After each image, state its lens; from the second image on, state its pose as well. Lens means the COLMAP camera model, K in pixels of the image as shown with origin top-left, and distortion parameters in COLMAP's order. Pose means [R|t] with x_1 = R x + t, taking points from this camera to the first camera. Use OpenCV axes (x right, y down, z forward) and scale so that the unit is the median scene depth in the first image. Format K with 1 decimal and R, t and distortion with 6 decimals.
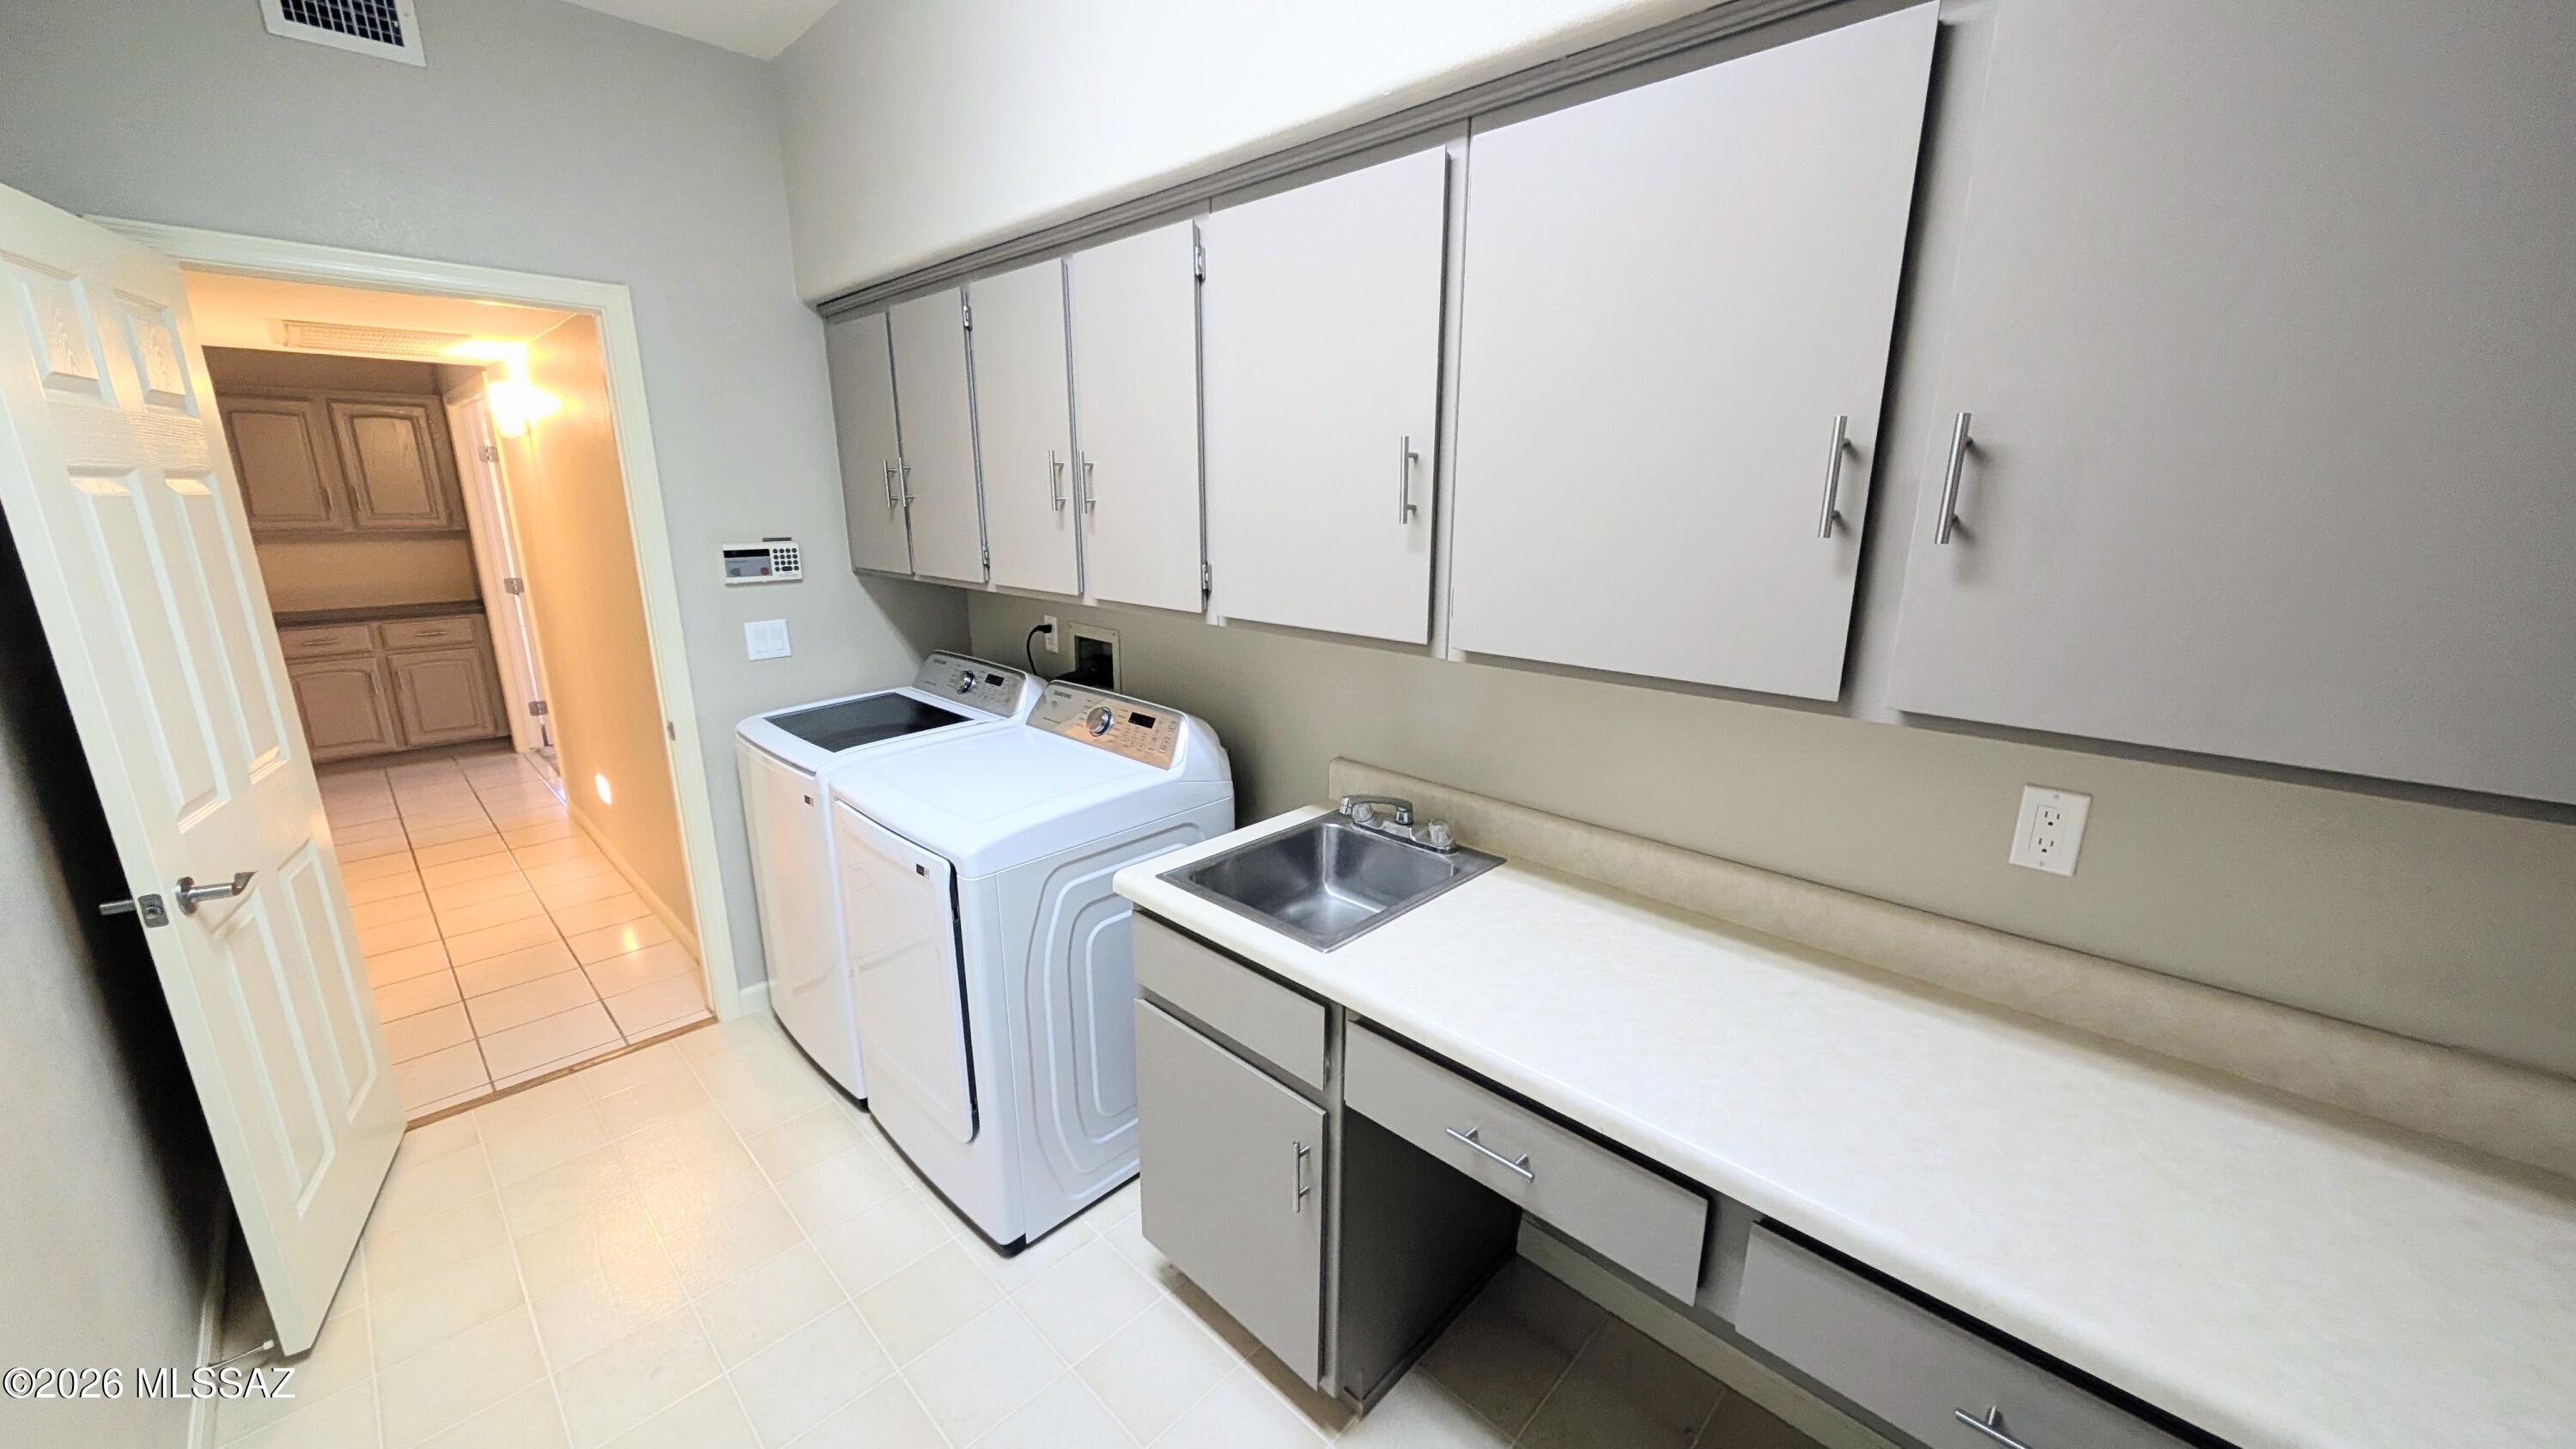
lens RADIAL K [[933.5, 0, 1286.5], [0, 933.5, 728.5], [0, 0, 1]] dist [0.001763, -0.000284]
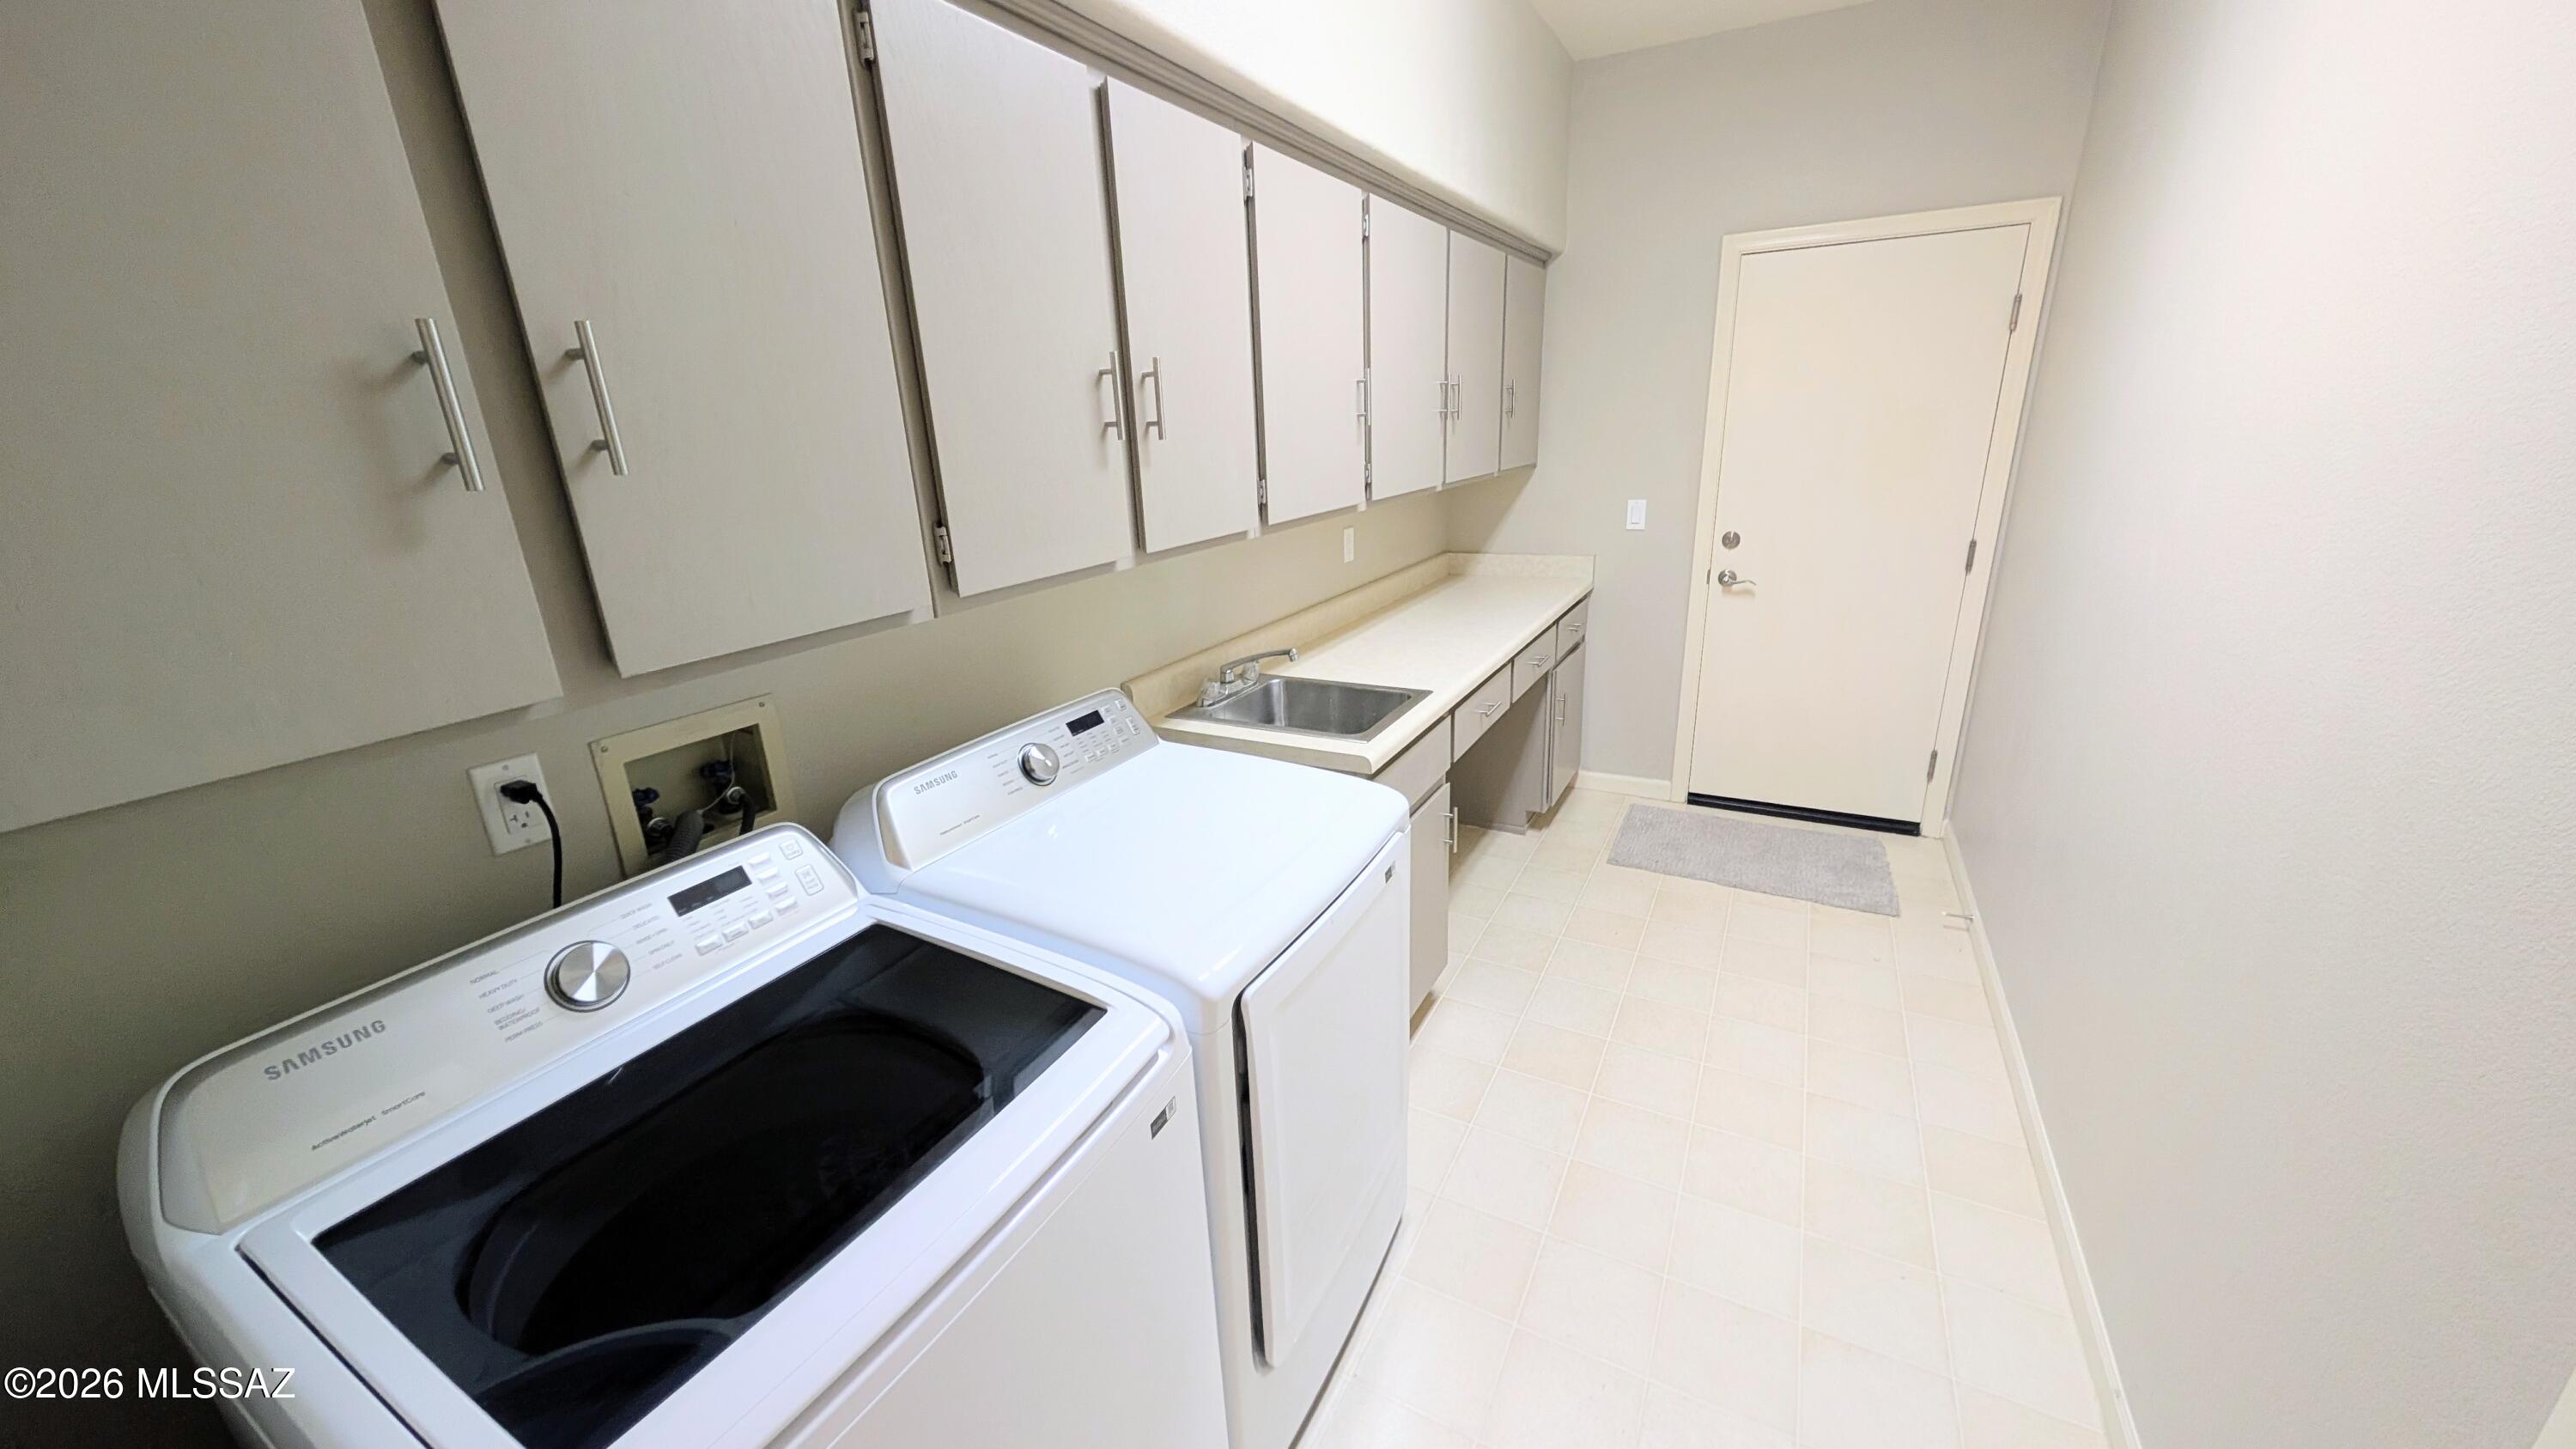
lens RADIAL K [[933.5, 0, 1287.8], [0, 933.5, 718.0], [0, 0, 1]] dist [0.001763, -0.000284]
pose [[-0.283219, -0.284913, 0.915757, -1.195479], [0.264838, 0.894491, 0.360203, -0.323217], [-0.921764, 0.344543, -0.177881, 1.317781]]
